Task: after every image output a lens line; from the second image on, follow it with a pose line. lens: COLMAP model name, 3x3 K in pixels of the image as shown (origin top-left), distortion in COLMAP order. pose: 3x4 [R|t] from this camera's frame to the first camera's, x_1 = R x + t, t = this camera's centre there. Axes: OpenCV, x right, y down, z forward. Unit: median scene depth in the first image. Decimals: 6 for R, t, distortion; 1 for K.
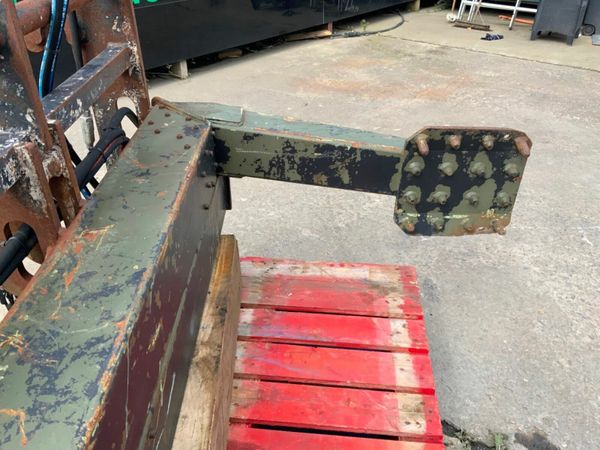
lens RADIAL K [[500.3, 0, 301.4], [0, 500.3, 225.6], [0, 0, 1]] dist [0.075540, -0.137185]
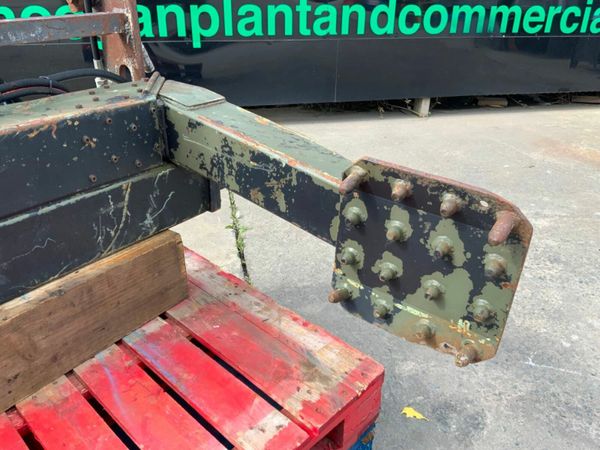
lens RADIAL K [[500.3, 0, 302.8], [0, 500.3, 222.5], [0, 0, 1]] dist [0.075540, -0.137185]
pose [[0.791004, 0.289166, -0.539162, 0.529095], [-0.342887, 0.939376, 0.000762, -0.079034], [0.506696, 0.184269, 0.842202, 0.375435]]
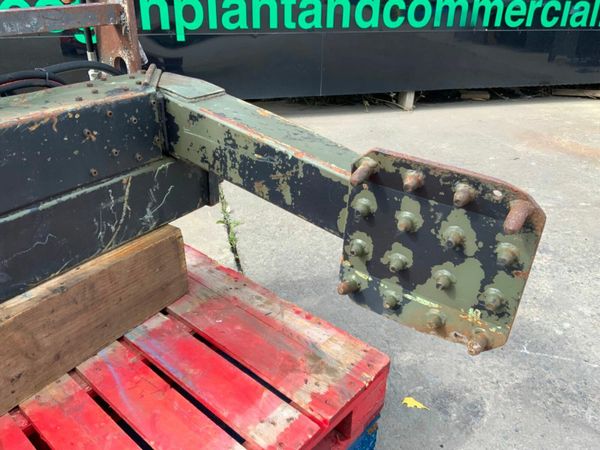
lens RADIAL K [[500.3, 0, 302.8], [0, 500.3, 222.6], [0, 0, 1]] dist [0.075540, -0.137185]
pose [[0.815000, 0.284365, -0.504888, 0.497770], [-0.330899, 0.943662, -0.002651, -0.062613], [0.475690, 0.169227, 0.863181, 0.359506]]
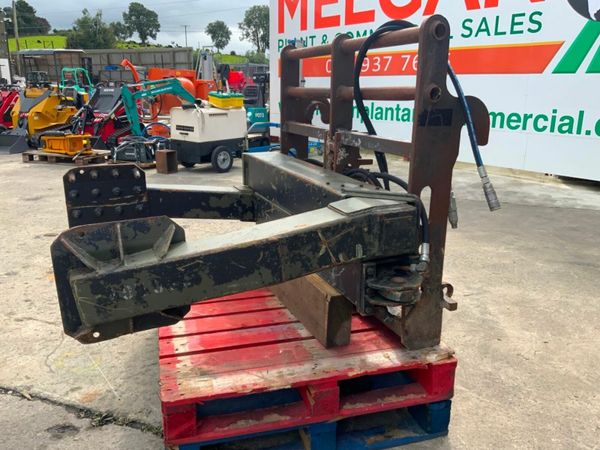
lens RADIAL K [[500.3, 0, 302.3], [0, 500.3, 226.2], [0, 0, 1]] dist [0.075540, -0.137185]
pose [[-0.928560, 0.088642, -0.360444, 0.335974], [-0.207959, 0.680114, 0.702992, -0.913746], [0.307458, 0.727728, -0.613093, 1.624857]]
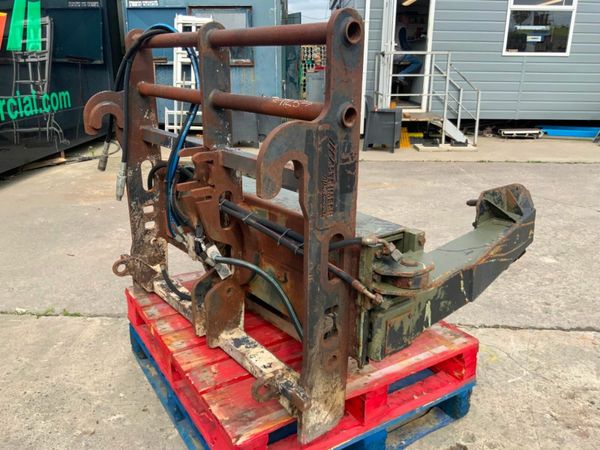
lens RADIAL K [[500.3, 0, 295.1], [0, 500.3, 225.7], [0, 0, 1]] dist [0.075540, -0.137185]
pose [[0.794725, -0.182652, 0.578835, -0.870018], [0.319002, 0.937009, -0.142306, 0.279698], [-0.516382, 0.297744, 0.802931, -0.383613]]
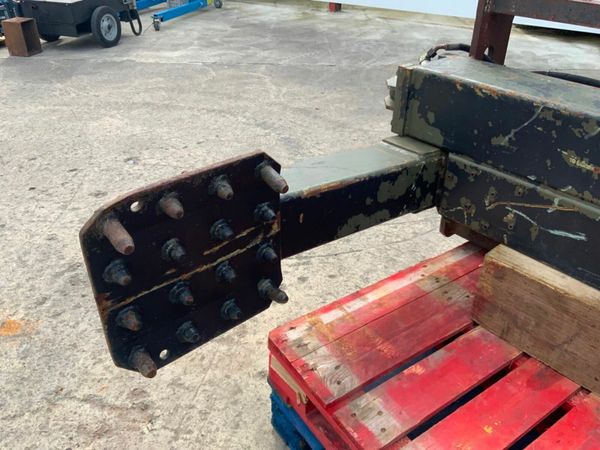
lens RADIAL K [[500.3, 0, 302.4], [0, 500.3, 222.6], [0, 0, 1]] dist [0.075540, -0.137185]
pose [[-0.765639, 0.328402, -0.553126, 0.541101], [-0.354445, 0.502186, 0.788783, -0.248747], [0.536810, 0.799976, -0.268092, 0.595494]]
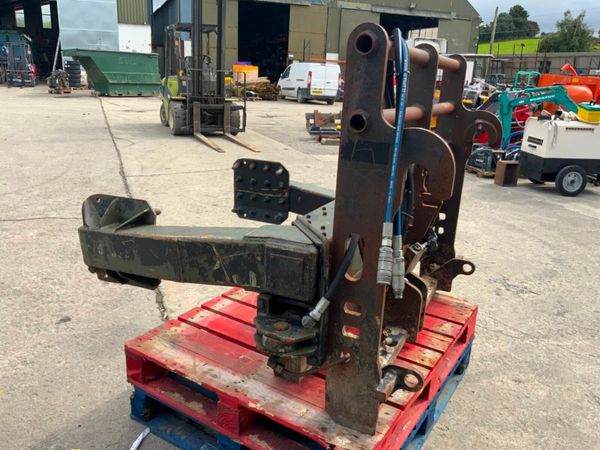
lens RADIAL K [[500.3, 0, 302.0], [0, 500.3, 223.8], [0, 0, 1]] dist [0.075540, -0.137185]
pose [[-0.886993, -0.167110, 0.430486, -0.636525], [0.208545, 0.686787, 0.696299, -0.909573], [-0.412010, 0.707388, -0.574325, 1.507882]]
